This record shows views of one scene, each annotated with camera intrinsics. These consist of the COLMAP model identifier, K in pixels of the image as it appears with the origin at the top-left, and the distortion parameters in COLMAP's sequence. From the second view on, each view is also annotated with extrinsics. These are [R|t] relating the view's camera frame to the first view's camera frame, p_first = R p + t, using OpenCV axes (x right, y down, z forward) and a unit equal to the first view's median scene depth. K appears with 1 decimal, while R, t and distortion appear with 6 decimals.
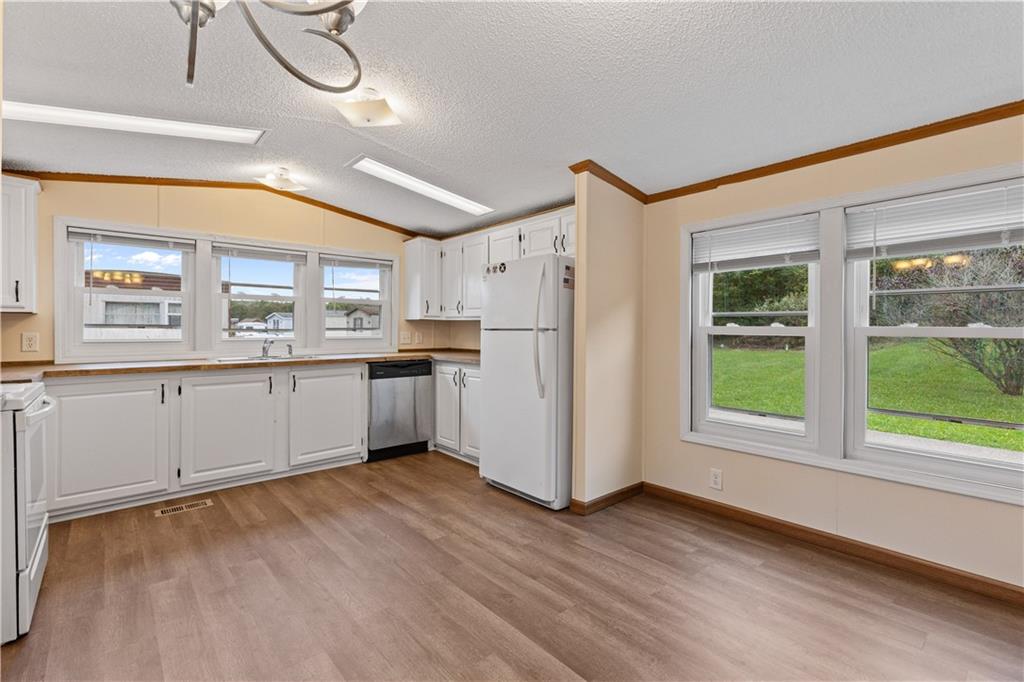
lens RADIAL K [[465.2, 0, 512.5], [0, 465.2, 325.0], [0, 0, 1]] dist [0.001577, 0.000475]
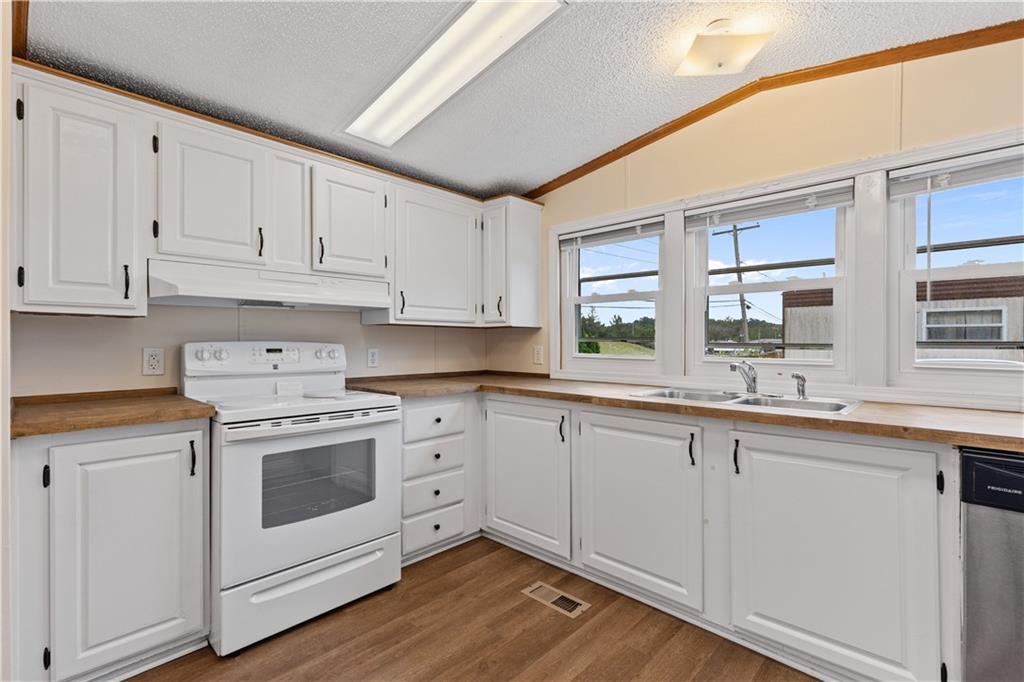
lens RADIAL K [[465.7, 0, 512.0], [0, 465.7, 341.0], [0, 0, 1]] dist [0.002993, 0.000516]
pose [[0.092413, -0.001734, -0.995719, -0.013810], [0.002929, 0.999995, -0.001470, 0.007010], [0.995716, -0.002781, 0.092418, 0.822755]]
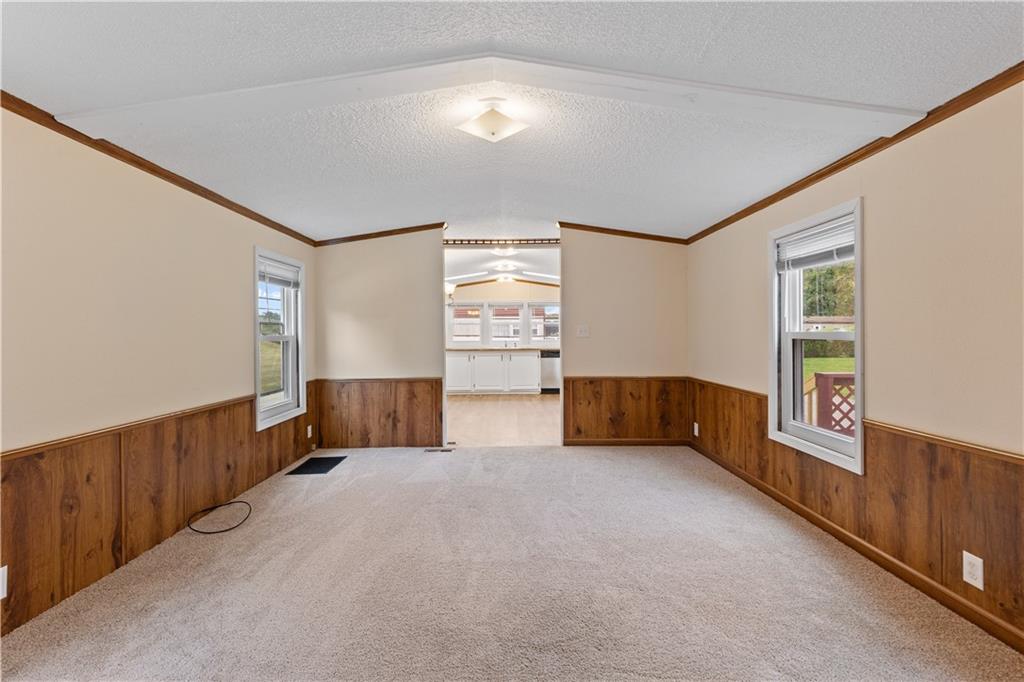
lens RADIAL K [[465.7, 0, 512.0], [0, 465.7, 341.0], [0, 0, 1]] dist [0.002993, 0.000516]
pose [[0.747426, -0.004463, -0.664331, 1.399903], [0.014364, 0.999852, 0.009444, 0.012773], [0.664190, -0.016601, 0.747379, -1.020626]]
